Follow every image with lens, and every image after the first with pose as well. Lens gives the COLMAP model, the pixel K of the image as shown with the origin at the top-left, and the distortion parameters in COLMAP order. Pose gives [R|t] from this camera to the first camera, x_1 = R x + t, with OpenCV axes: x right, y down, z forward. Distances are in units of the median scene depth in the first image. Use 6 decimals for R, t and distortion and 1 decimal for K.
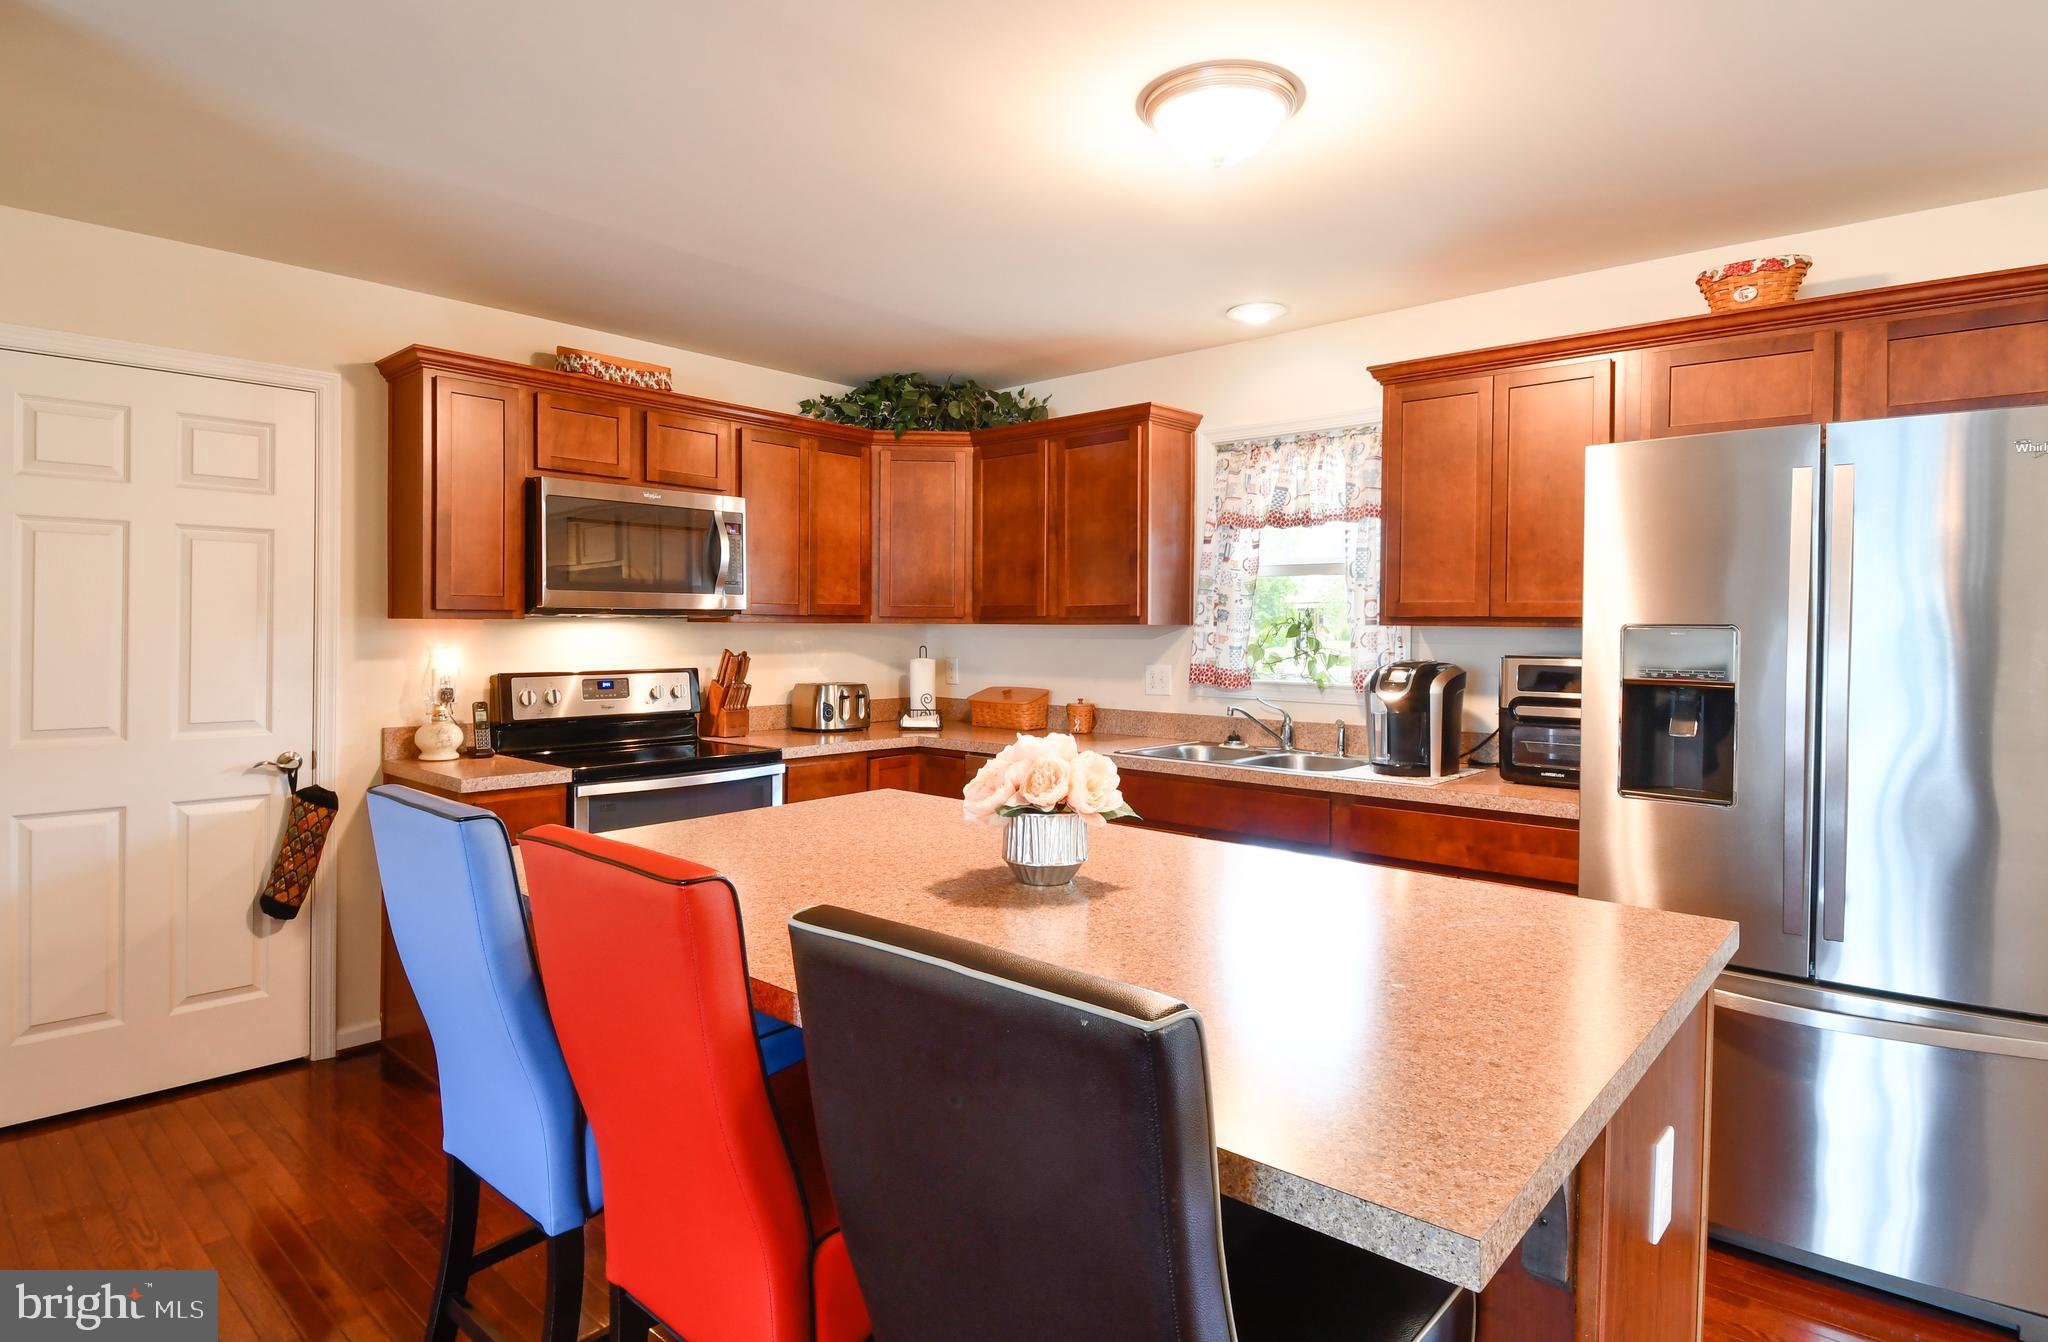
lens RADIAL K [[1031.1, 0, 1044.1], [0, 1031.1, 652.8], [0, 0, 1]] dist [-0.028757, -0.004419]
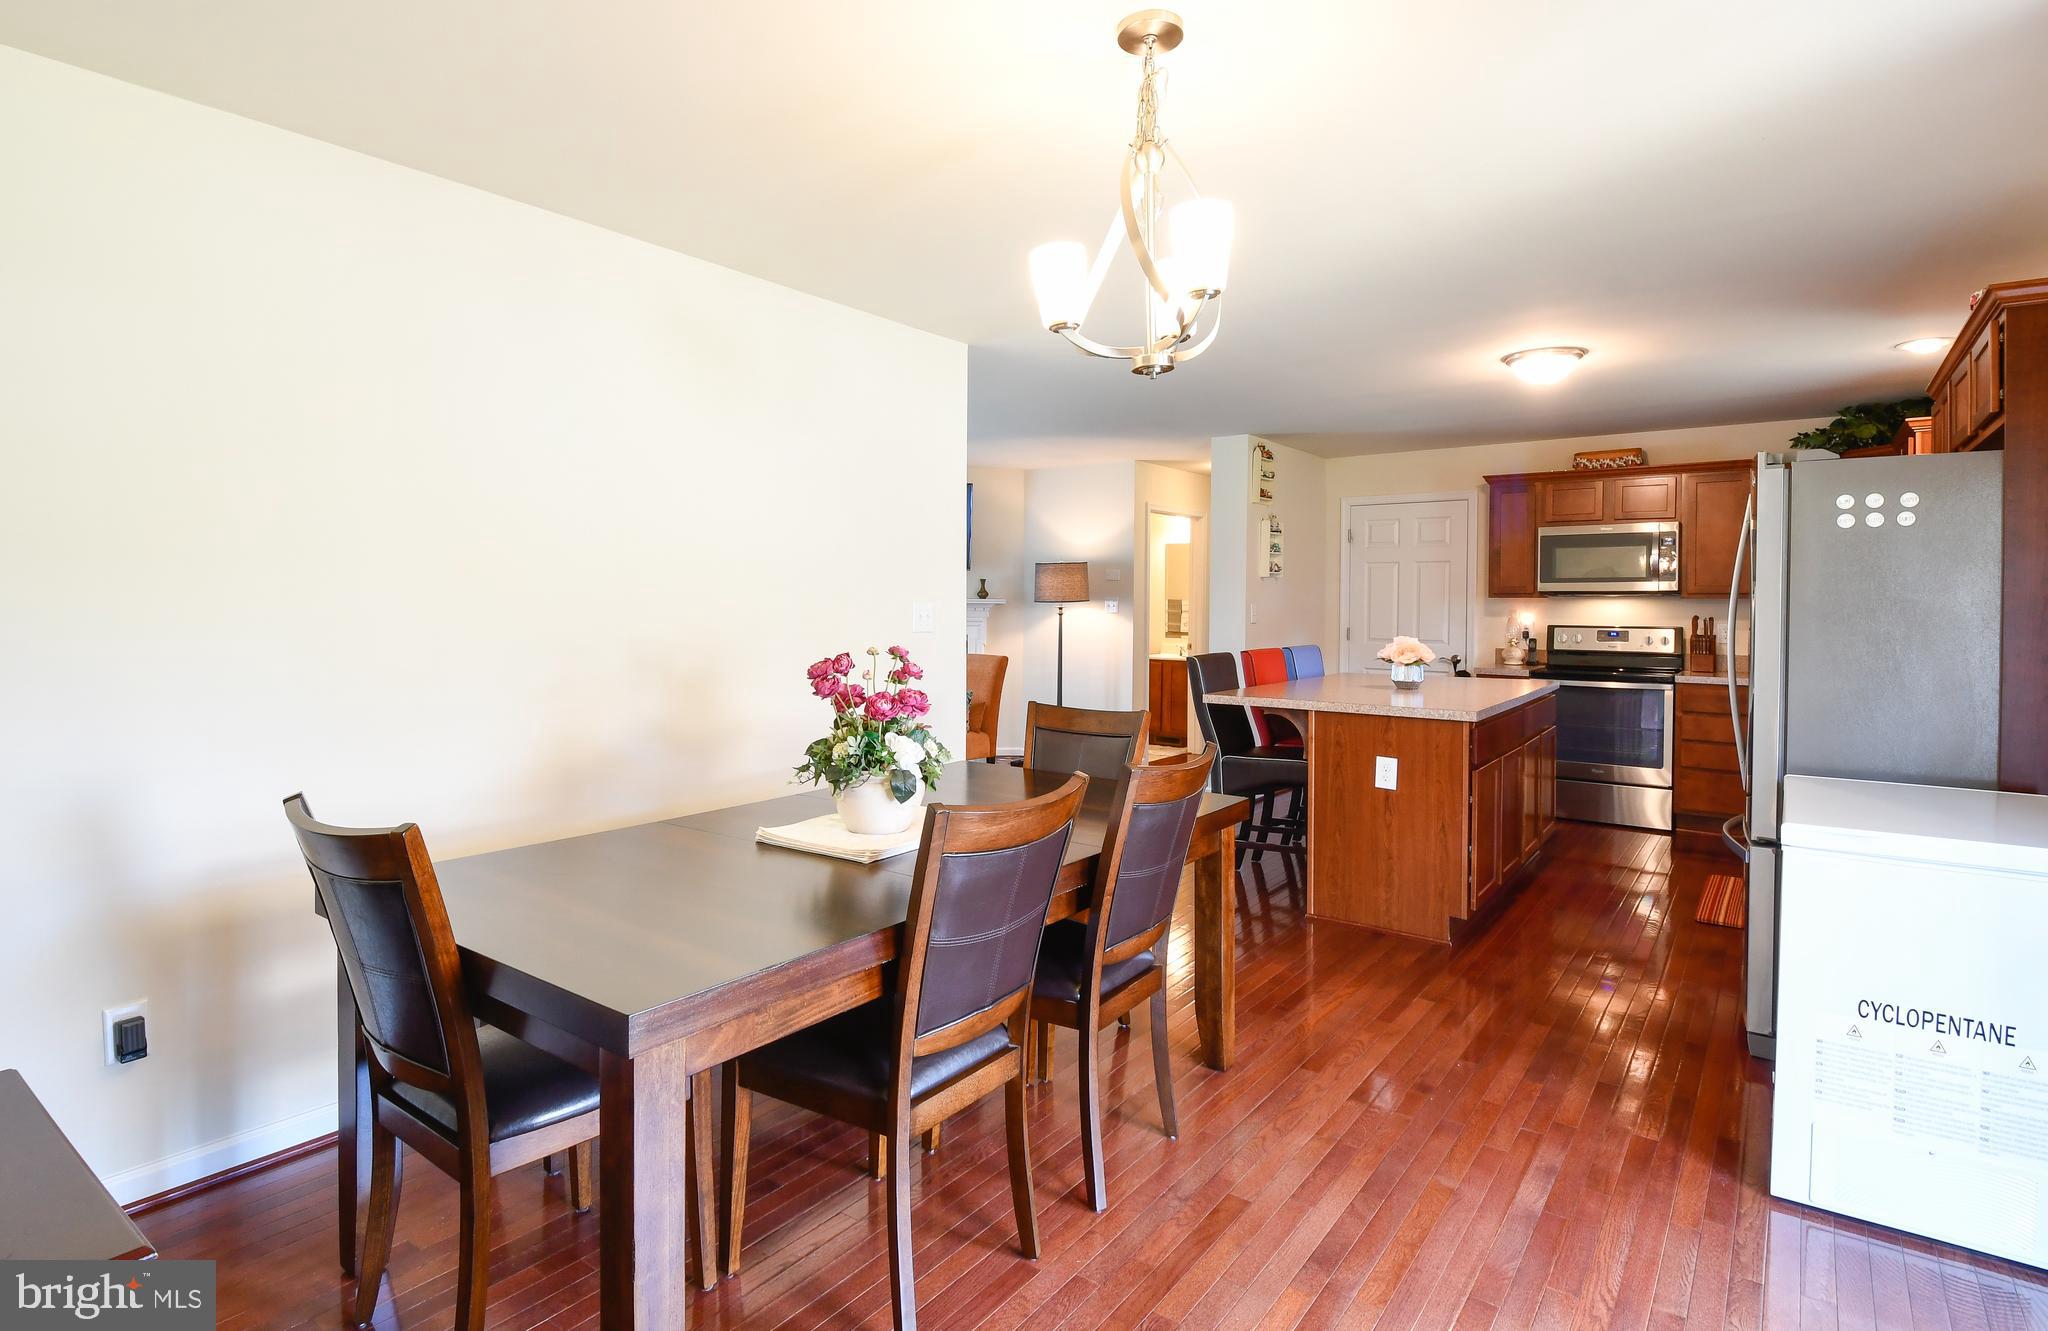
lens RADIAL K [[1011.8, 0, 981.4], [0, 1011.8, 612.4], [0, 0, 1]] dist [-0.012337, -0.001774]
pose [[0.030832, 0.006004, -0.999507, 1.228531], [-0.026021, 0.999648, 0.005202, 0.012554], [0.999186, 0.025848, 0.030977, -0.139824]]
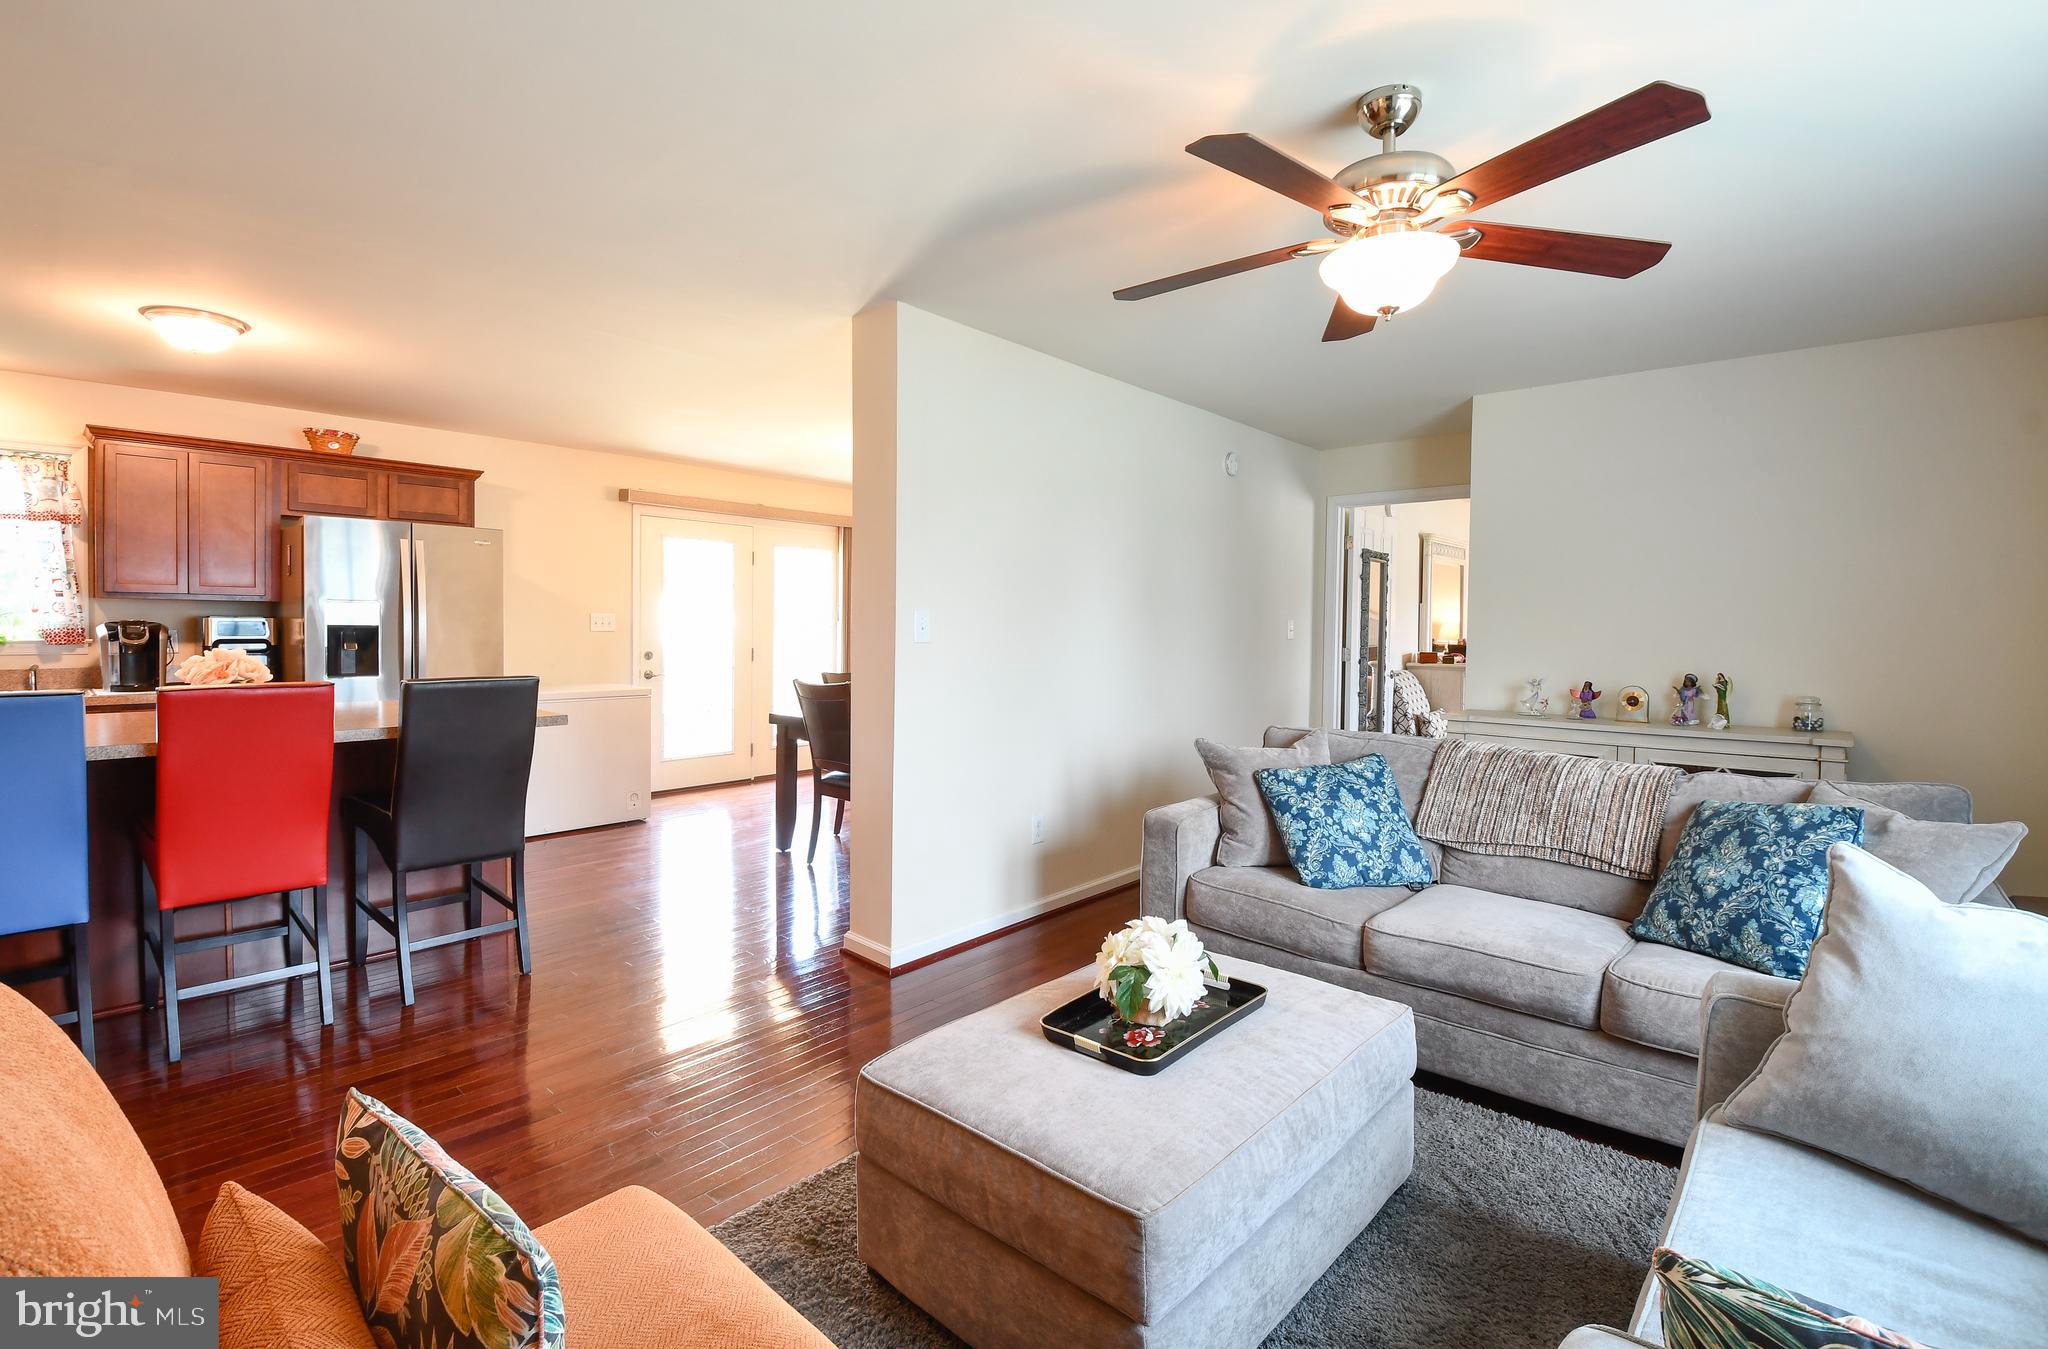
lens RADIAL K [[930.6, 0, 1033.3], [0, 930.6, 645.9], [0, 0, 1]] dist [-0.015537, -0.005269]
pose [[0.006900, -0.033990, 0.999398, -0.854674], [0.011506, 0.999359, 0.033909, 0.013452], [-0.999910, 0.011265, 0.007287, -0.332870]]
